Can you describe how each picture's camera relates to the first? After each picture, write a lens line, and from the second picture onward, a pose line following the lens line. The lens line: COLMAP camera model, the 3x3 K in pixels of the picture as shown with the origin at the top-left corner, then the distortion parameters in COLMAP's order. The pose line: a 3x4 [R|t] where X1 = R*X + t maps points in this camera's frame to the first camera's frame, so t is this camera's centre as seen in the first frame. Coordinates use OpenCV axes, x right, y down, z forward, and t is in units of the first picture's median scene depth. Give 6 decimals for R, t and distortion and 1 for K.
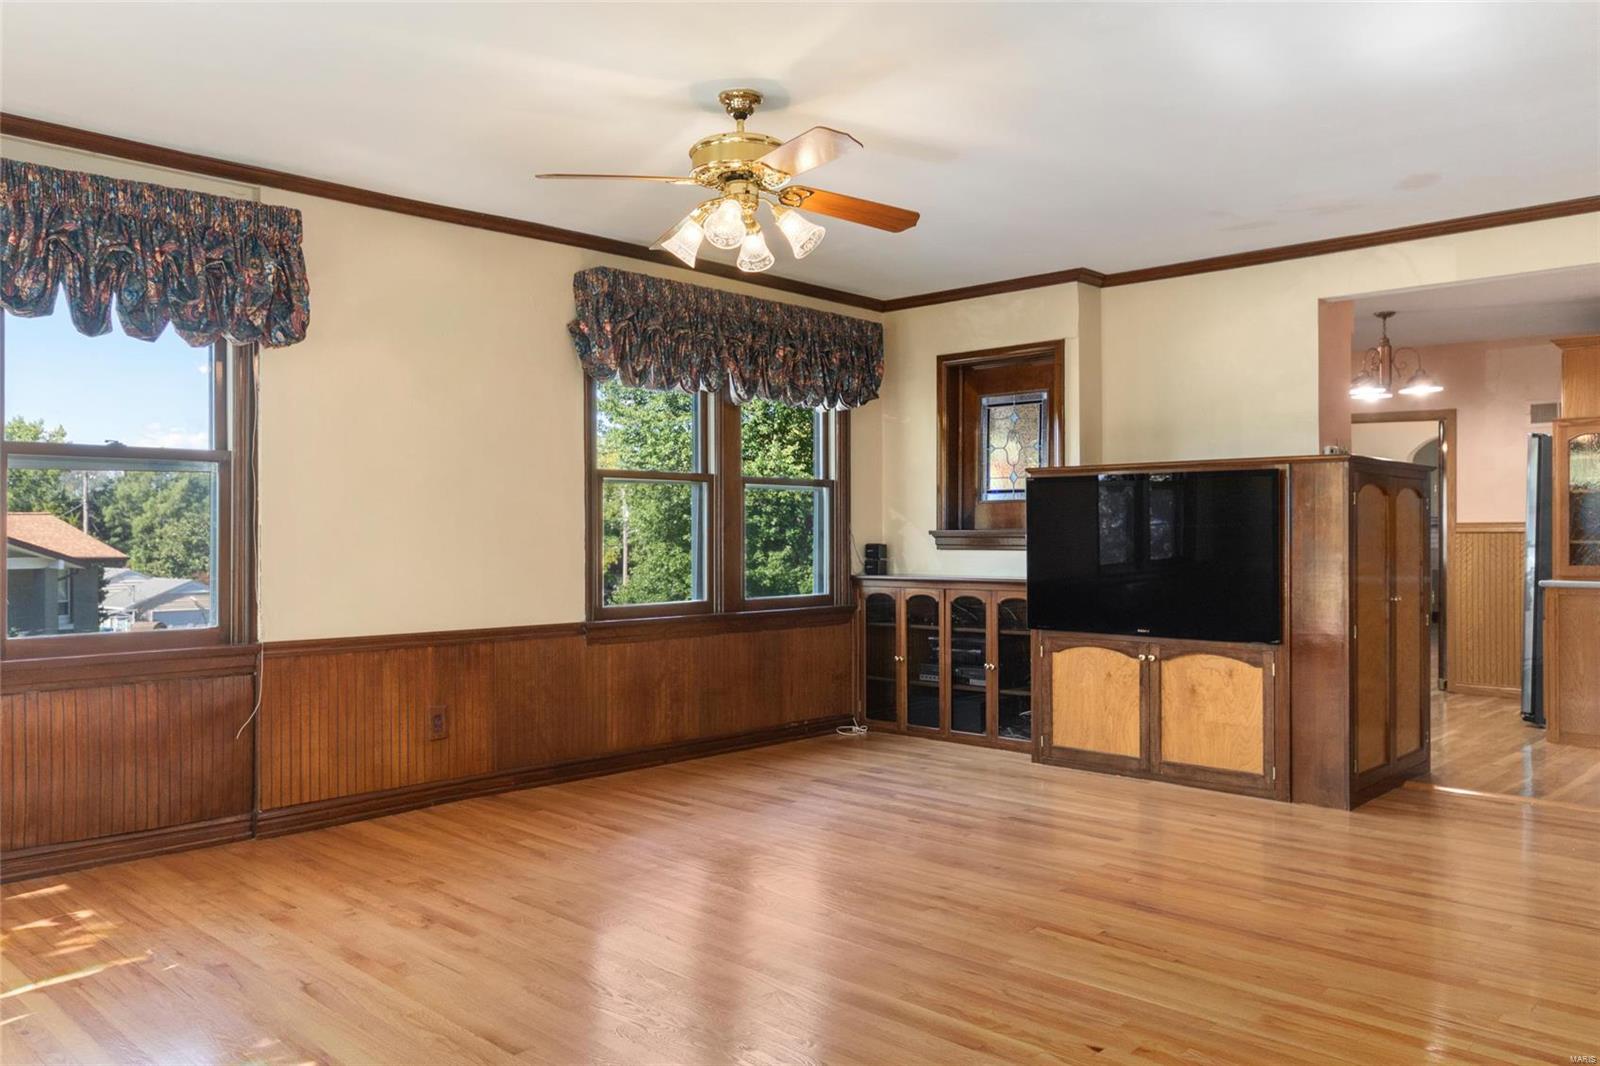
lens RADIAL K [[1201.4, 0, 798.8], [0, 1201.4, 527.6], [0, 0, 1]] dist [-0.010726, -0.000558]
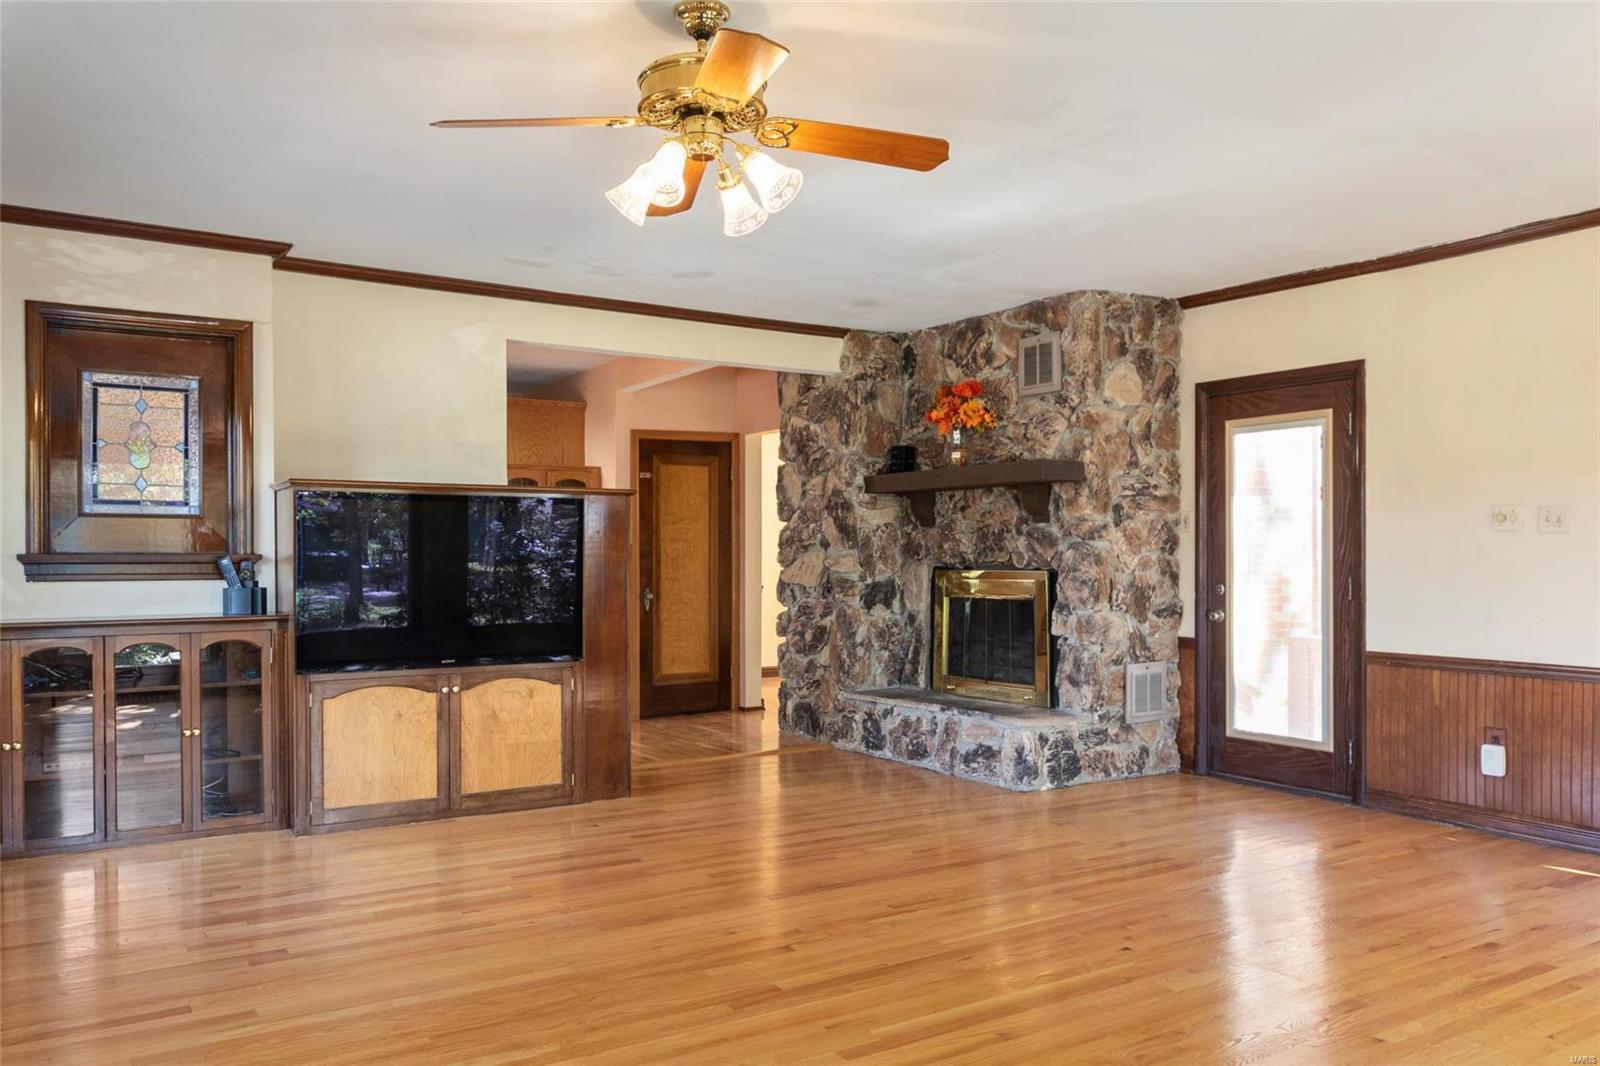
lens RADIAL K [[1179.6, 0, 797.3], [0, 1179.6, 548.3], [0, 0, 1]] dist [0.004272, 0.000339]
pose [[0.238232, 0.001769, 0.971207, -0.555762], [-0.006954, 0.999976, -0.000116, -0.005128], [-0.971183, -0.006727, 0.238239, 0.517514]]
